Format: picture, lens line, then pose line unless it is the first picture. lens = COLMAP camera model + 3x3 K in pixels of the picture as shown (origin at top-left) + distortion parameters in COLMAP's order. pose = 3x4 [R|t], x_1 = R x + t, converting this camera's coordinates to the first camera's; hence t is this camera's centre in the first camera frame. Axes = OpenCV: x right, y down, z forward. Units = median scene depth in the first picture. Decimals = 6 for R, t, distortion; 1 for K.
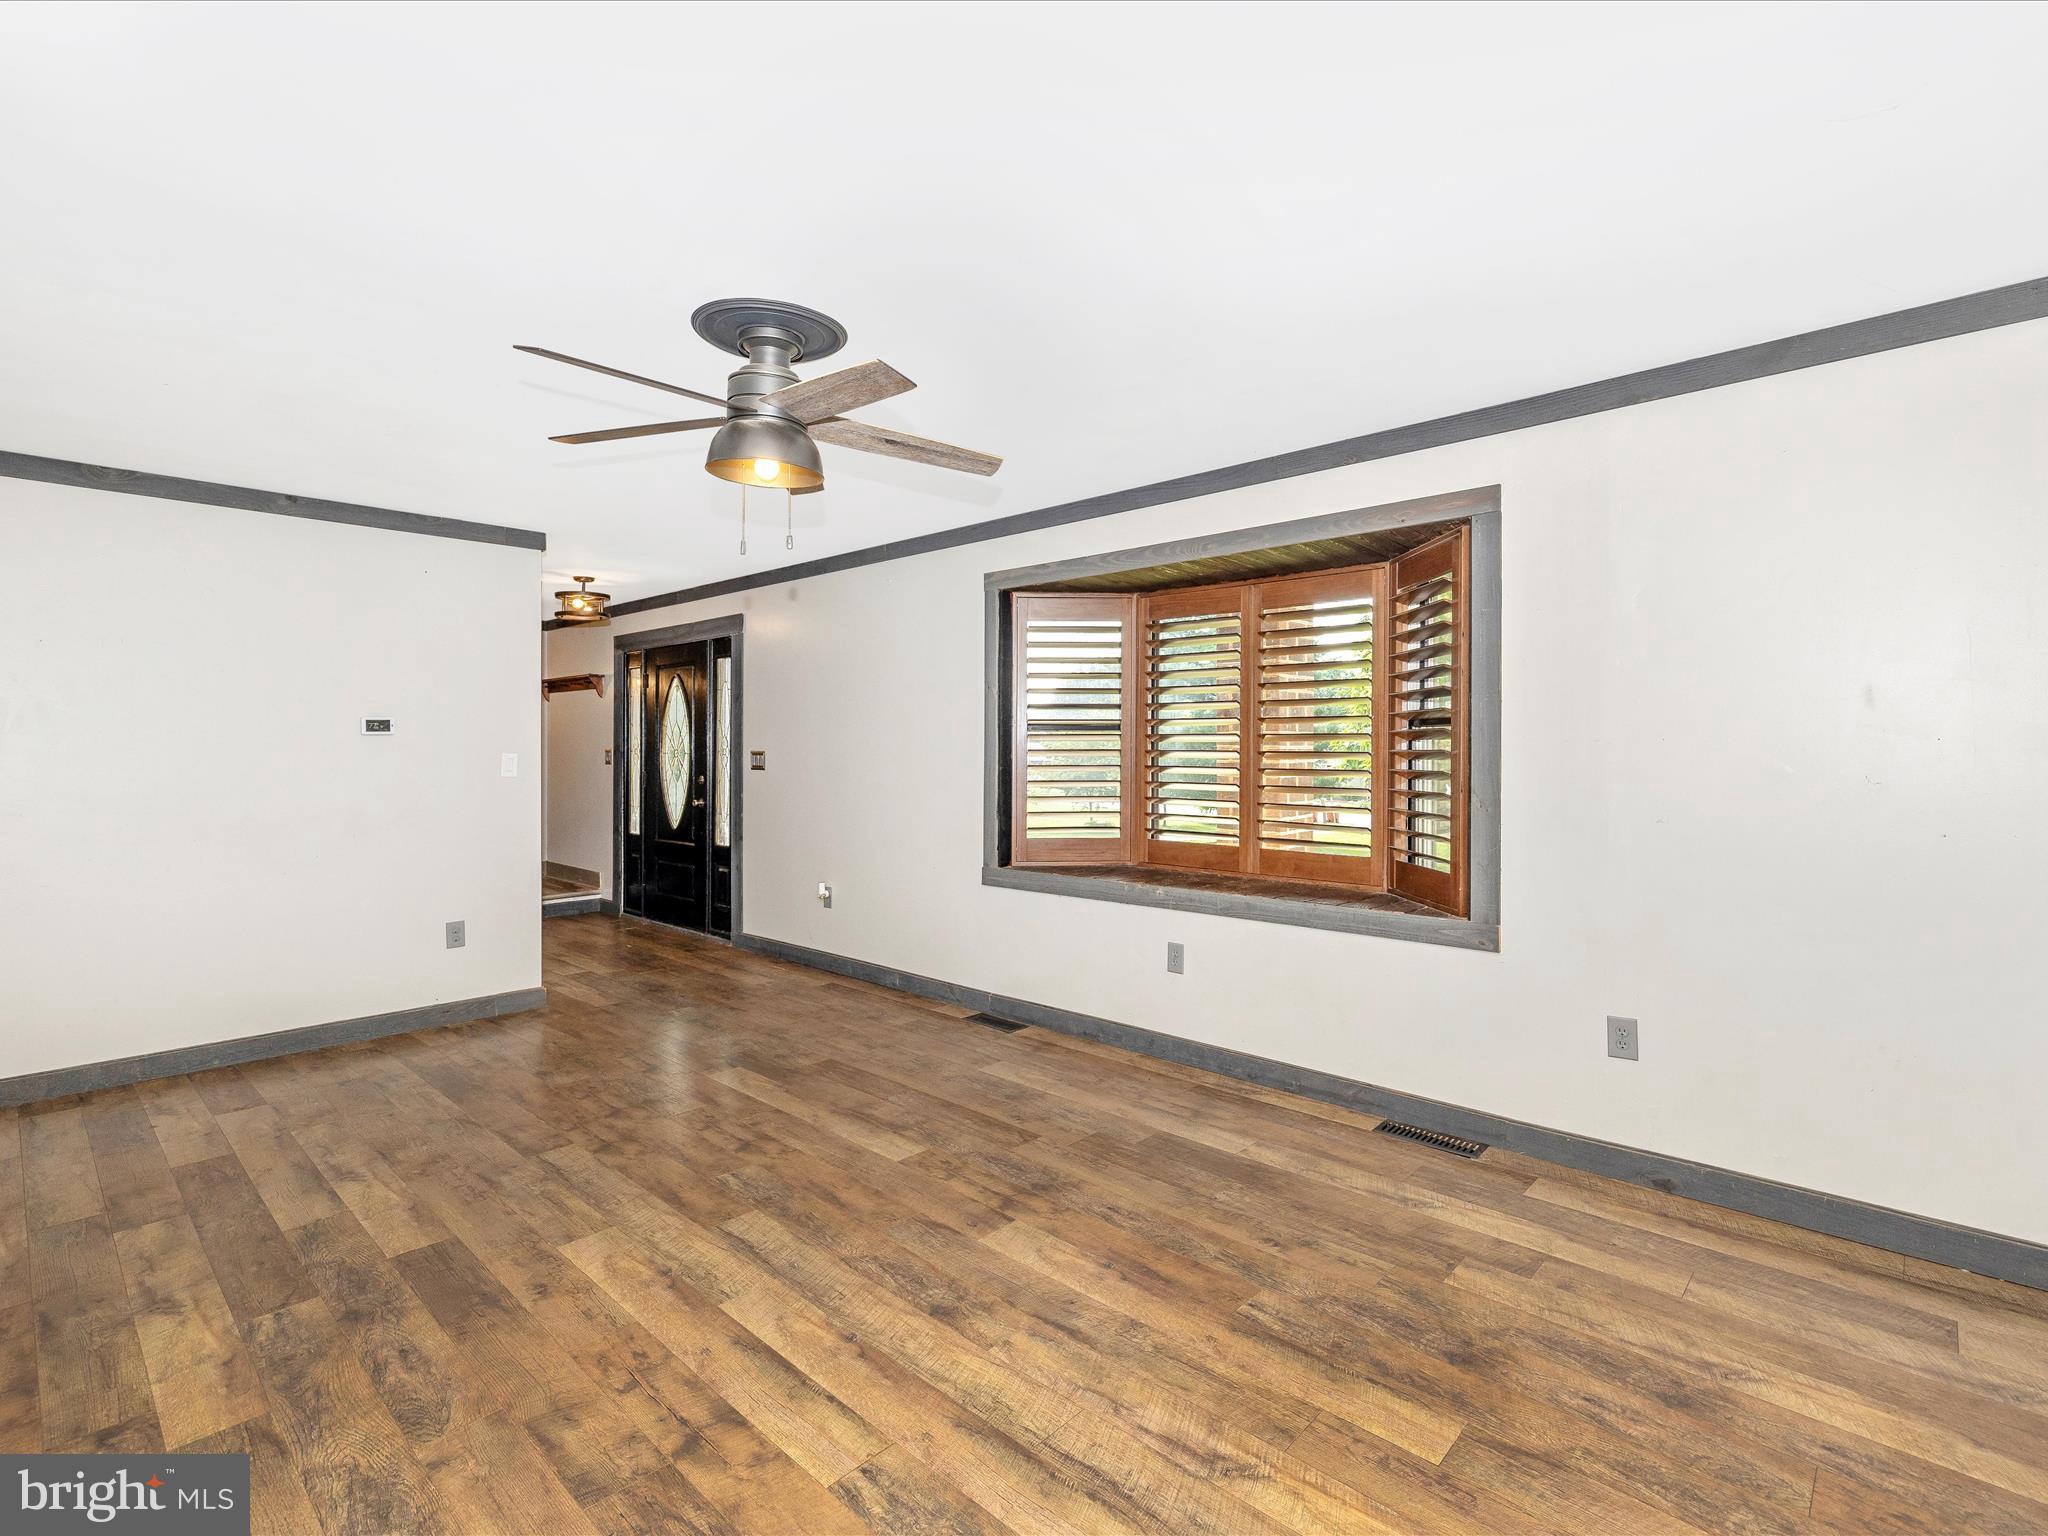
lens RADIAL K [[963.6, 0, 1026.2], [0, 963.6, 745.0], [0, 0, 1]] dist [-0.003257, 0.000537]
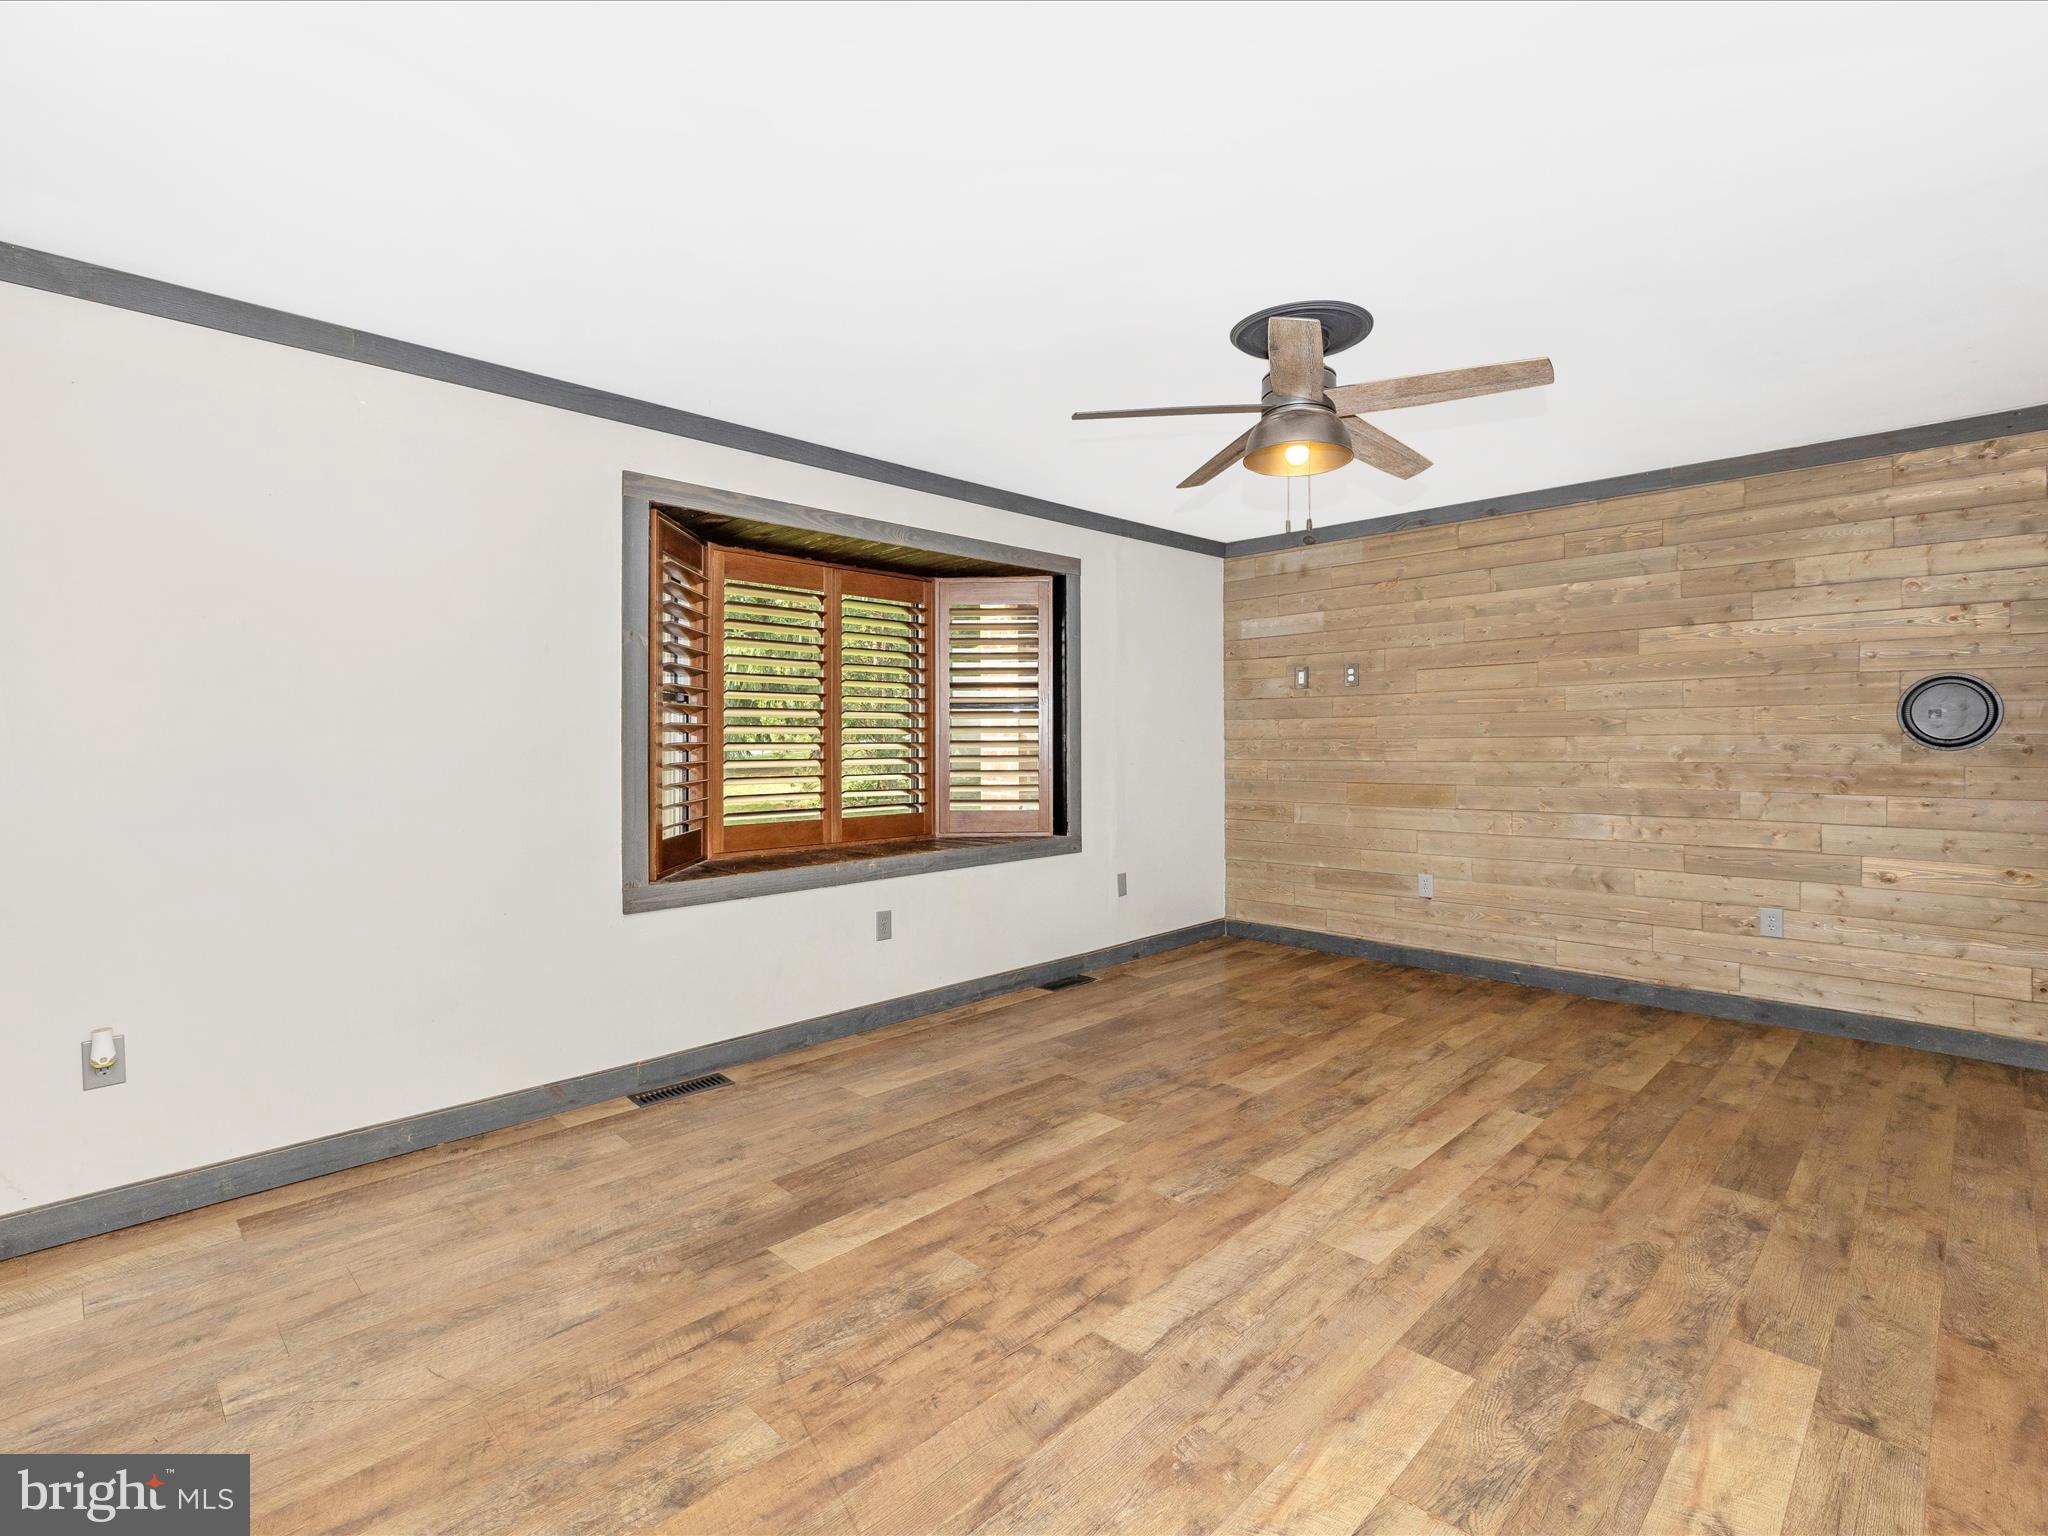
lens RADIAL K [[963.6, 0, 1026.2], [0, 963.6, 745.0], [0, 0, 1]] dist [-0.003257, 0.000537]
pose [[0.035676, -0.007362, 0.999336, -1.212190], [0.001104, 0.999973, 0.007327, 0.027900], [-0.999363, 0.000842, 0.035683, 1.126959]]
